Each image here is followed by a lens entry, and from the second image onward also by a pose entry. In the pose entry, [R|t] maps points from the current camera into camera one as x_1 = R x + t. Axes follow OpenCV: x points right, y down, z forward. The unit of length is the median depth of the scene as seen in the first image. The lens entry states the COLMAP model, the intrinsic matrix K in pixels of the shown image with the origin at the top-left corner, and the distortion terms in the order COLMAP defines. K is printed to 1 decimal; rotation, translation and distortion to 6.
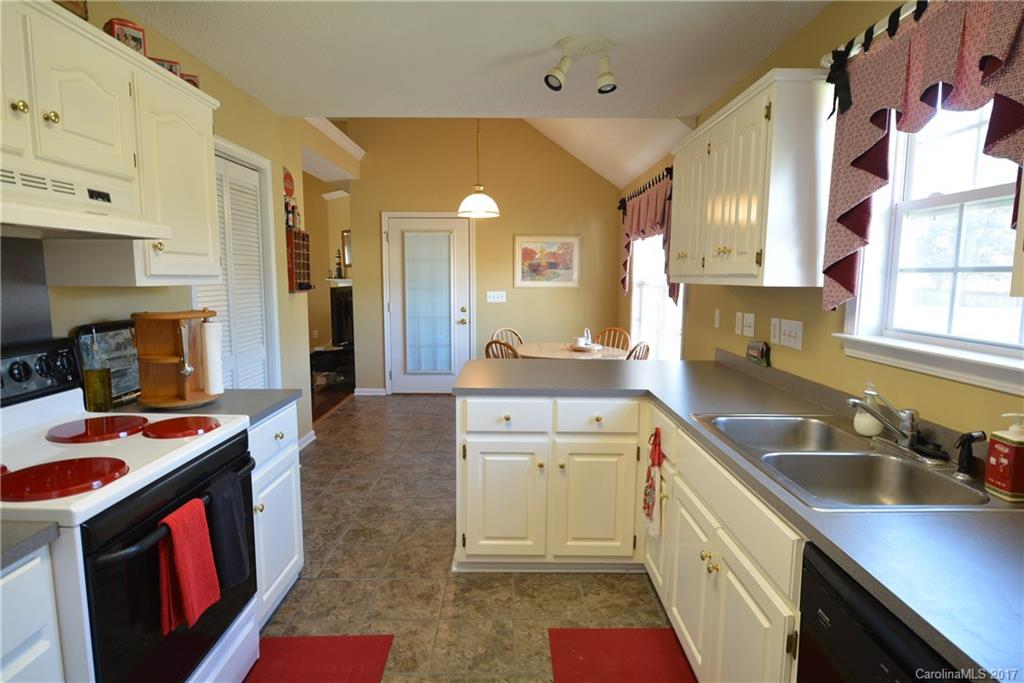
lens RADIAL K [[557.4, 0, 510.8], [0, 557.4, 343.8], [0, 0, 1]] dist [-0.015027, -0.000458]
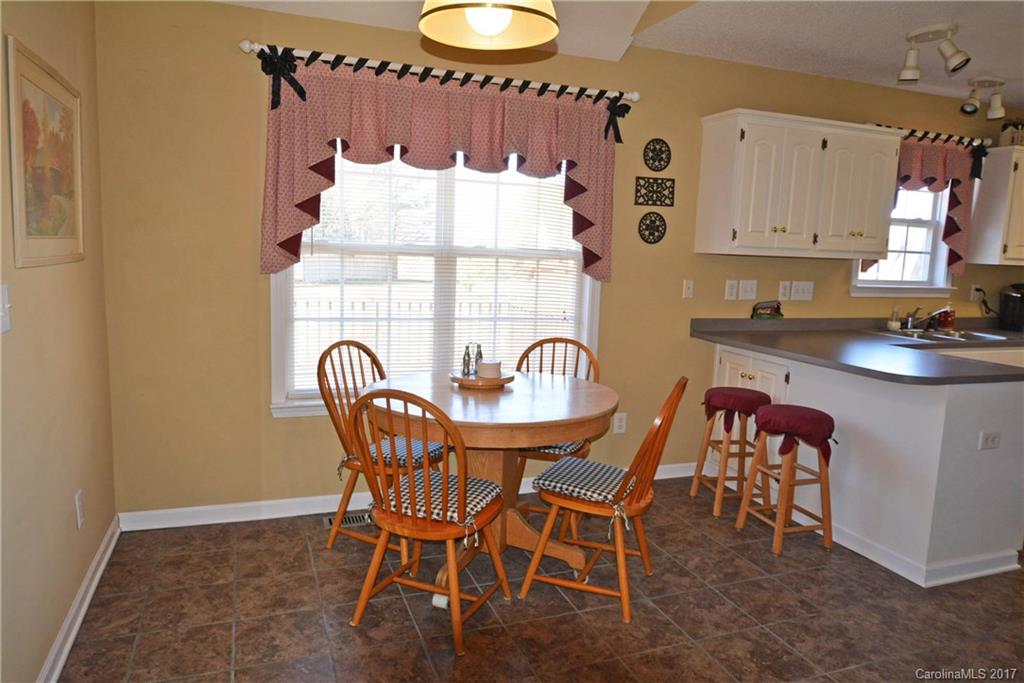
lens RADIAL K [[689.3, 0, 518.1], [0, 689.3, 339.9], [0, 0, 1]] dist [0.006955, -0.003593]
pose [[-0.363552, -0.147240, 0.919864, -0.966682], [0.072711, 0.979933, 0.185592, -0.302802], [-0.928732, 0.134357, -0.345551, 2.518692]]
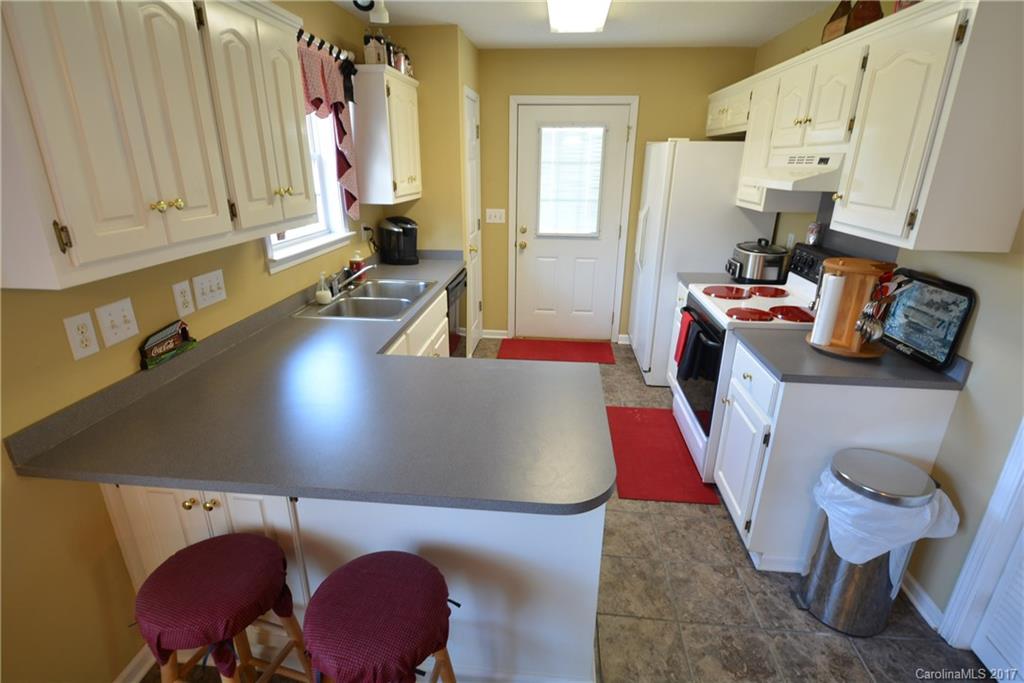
lens RADIAL K [[495.4, 0, 512.1], [0, 495.4, 340.7], [0, 0, 1]] dist [0.000277, -0.005803]
pose [[-0.995211, -0.045460, 0.086533, -0.041580], [-0.001150, 0.890654, 0.454681, -0.325627], [-0.097741, 0.452404, -0.886441, 1.826069]]
